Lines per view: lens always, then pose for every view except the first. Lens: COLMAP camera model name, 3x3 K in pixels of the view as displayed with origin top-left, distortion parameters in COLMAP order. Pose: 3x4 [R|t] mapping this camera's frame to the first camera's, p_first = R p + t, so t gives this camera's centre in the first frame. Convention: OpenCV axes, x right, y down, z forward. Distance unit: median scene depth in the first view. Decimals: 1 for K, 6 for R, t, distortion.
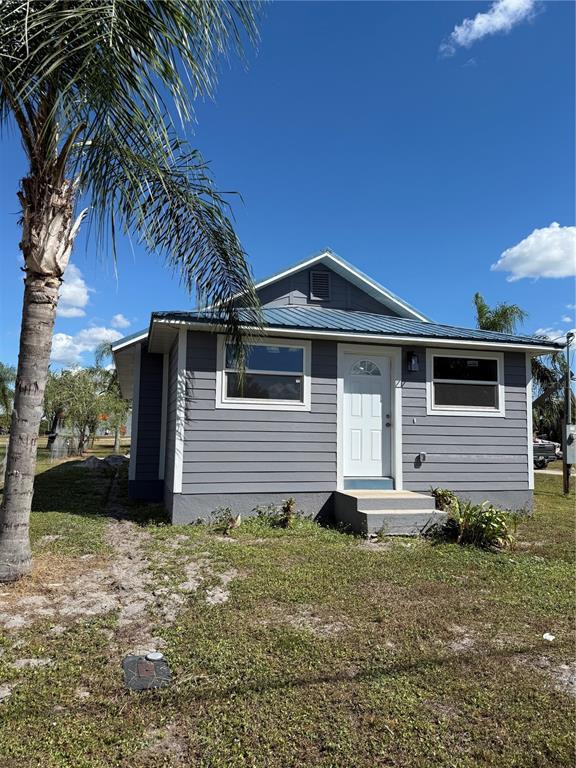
lens RADIAL K [[547.2, 0, 288.0], [0, 547.2, 384.0], [0, 0, 1]] dist [0.057799, -0.075757]
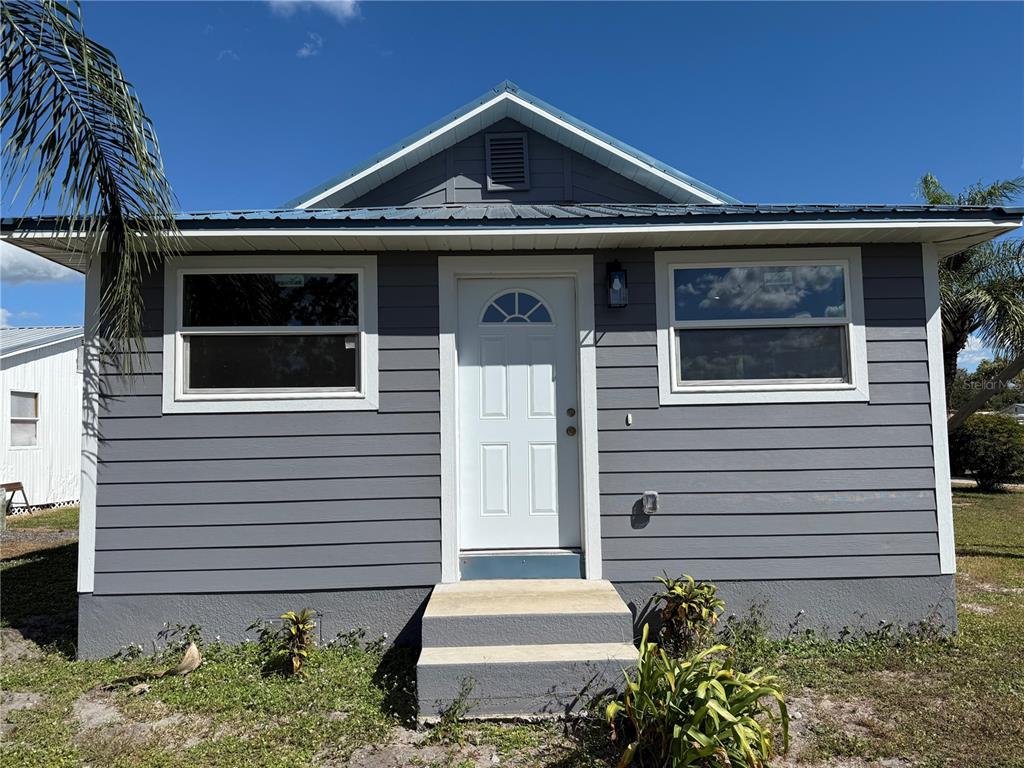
lens RADIAL K [[729.7, 0, 512.0], [0, 729.7, 384.0], [0, 0, 1]] dist [0.057799, -0.075757]
pose [[0.965792, -0.052035, -0.254045, 0.290483], [0.058163, 0.998168, 0.016663, 0.023721], [0.252713, -0.030869, 0.967049, 0.416235]]
